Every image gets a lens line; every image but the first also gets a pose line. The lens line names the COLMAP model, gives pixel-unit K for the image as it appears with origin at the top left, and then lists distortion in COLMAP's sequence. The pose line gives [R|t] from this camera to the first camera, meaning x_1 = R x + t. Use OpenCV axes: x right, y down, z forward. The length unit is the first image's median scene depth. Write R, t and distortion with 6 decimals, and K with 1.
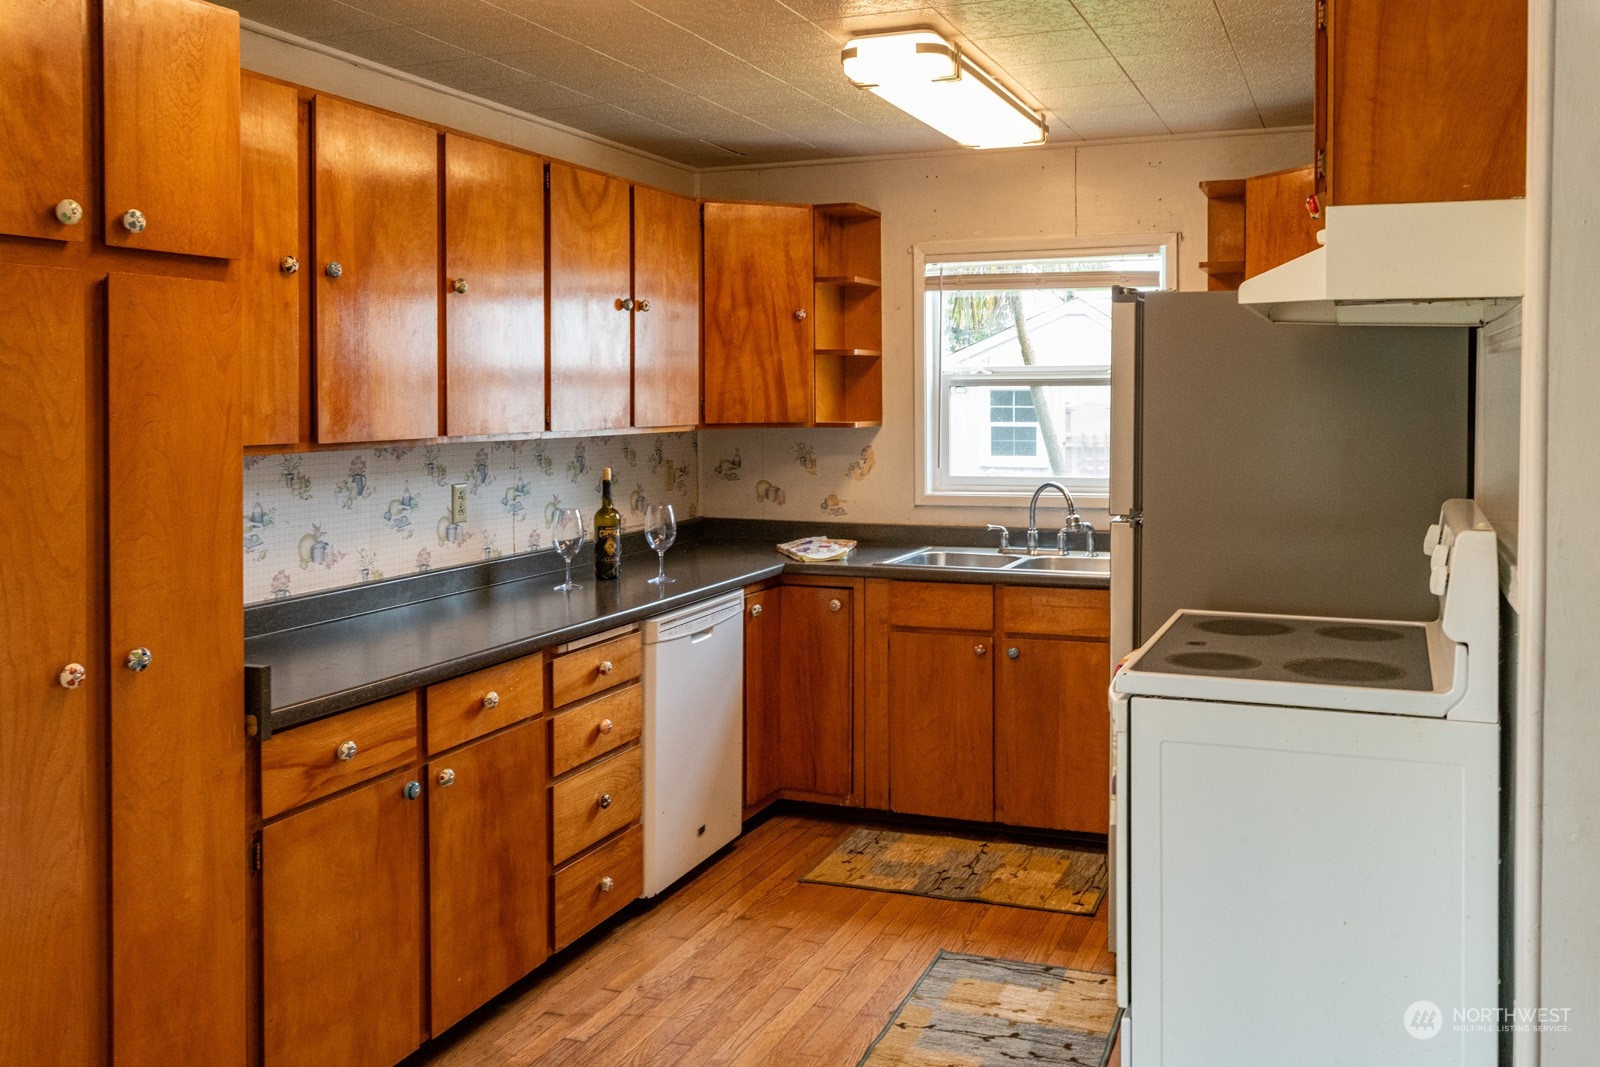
lens RADIAL K [[1595.2, 0, 802.0], [0, 1595.2, 435.4], [0, 0, 1]] dist [0.000541, -0.006702]
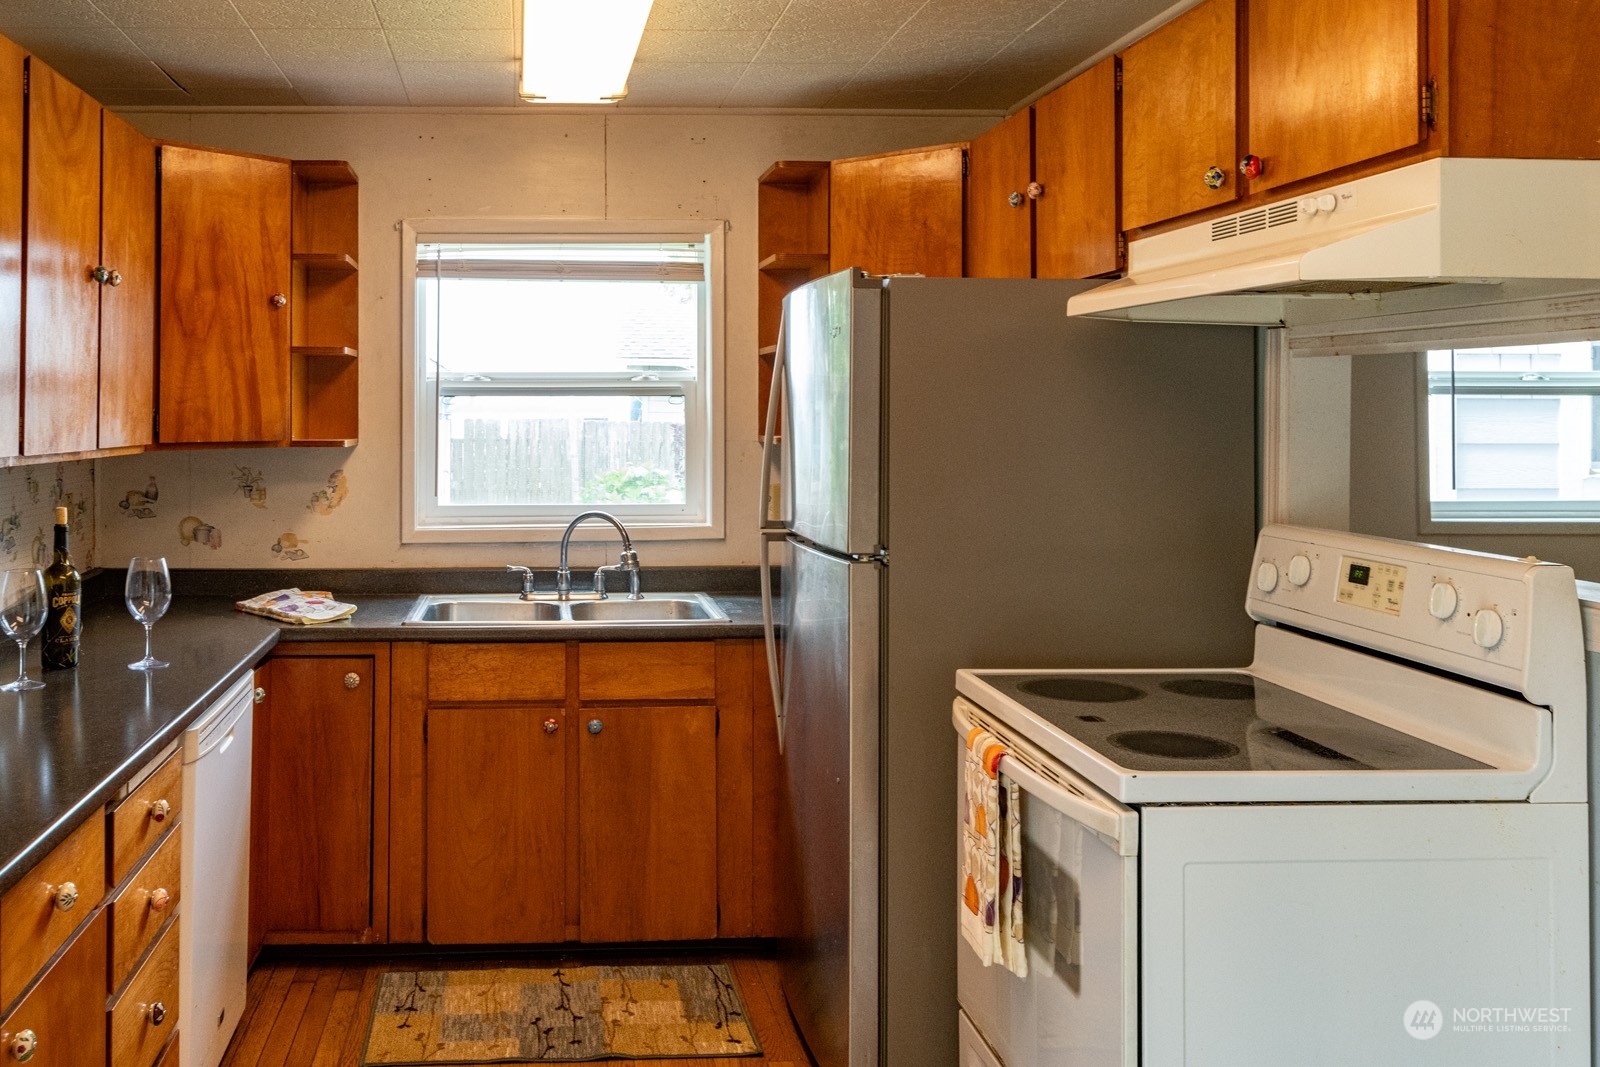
lens RADIAL K [[1653.1, 0, 748.8], [0, 1653.1, 386.0], [0, 0, 1]] dist [0.008489, -0.002814]
pose [[0.900423, 0.009246, 0.434918, -0.150164], [0.008631, 0.999198, -0.039112, -0.001476], [-0.434931, 0.038971, 0.899620, 0.194431]]
